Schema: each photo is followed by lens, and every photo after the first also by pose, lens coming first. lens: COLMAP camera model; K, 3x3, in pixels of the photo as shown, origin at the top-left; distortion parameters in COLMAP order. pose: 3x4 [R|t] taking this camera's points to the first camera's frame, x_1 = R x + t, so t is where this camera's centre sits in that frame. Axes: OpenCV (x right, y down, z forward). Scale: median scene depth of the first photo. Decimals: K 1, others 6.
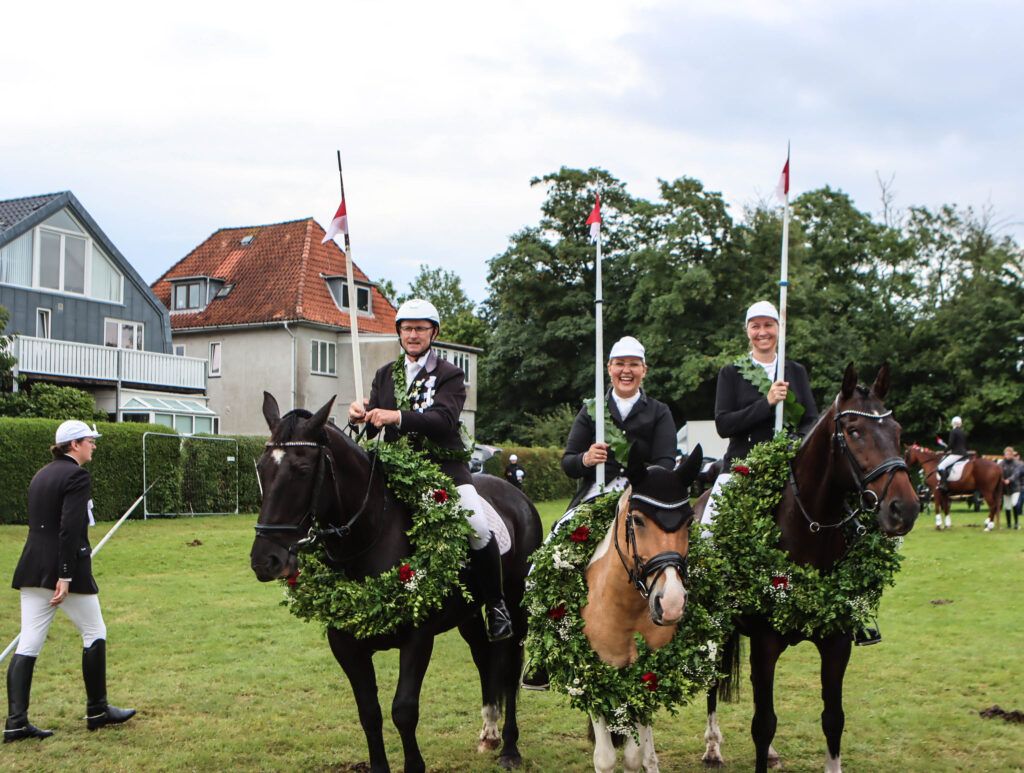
lens RADIAL K [[1357.6, 0, 512.0], [0, 1357.6, 386.5], [0, 0, 1]] dist [-0.177476, 0.006779]
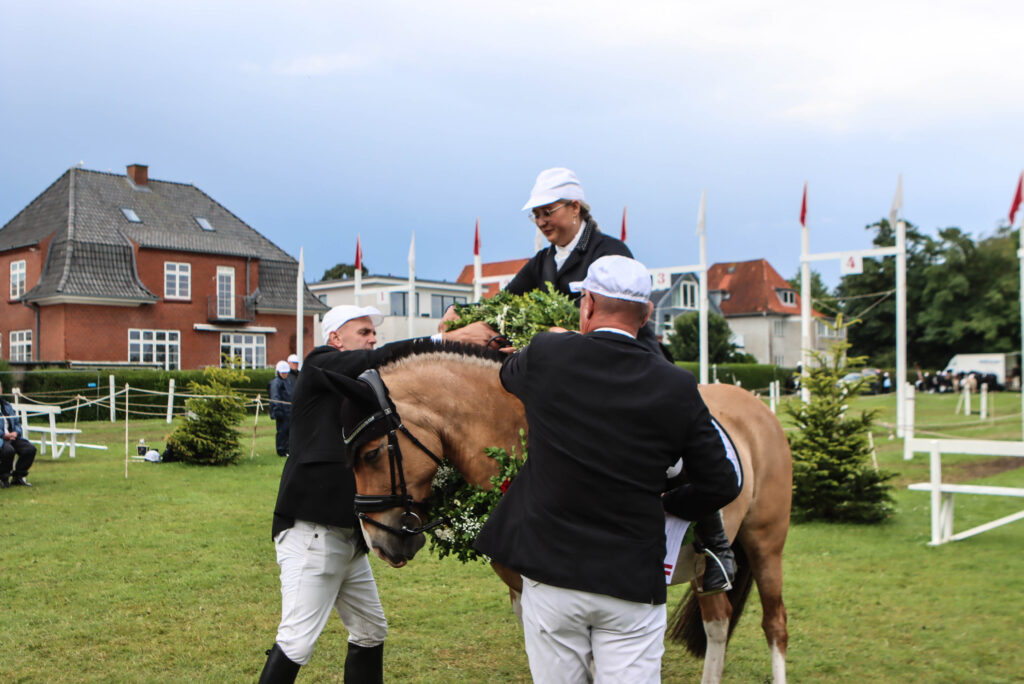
lens RADIAL K [[1168.5, 0, 512.0], [0, 1168.5, 342.0], [0, 0, 1]] dist [-0.089437, 0.028924]
pose [[0.974782, -0.017499, -0.222472, -0.127760], [0.023087, 0.999479, 0.022545, -0.045242], [0.221961, -0.027112, 0.974678, -0.795610]]
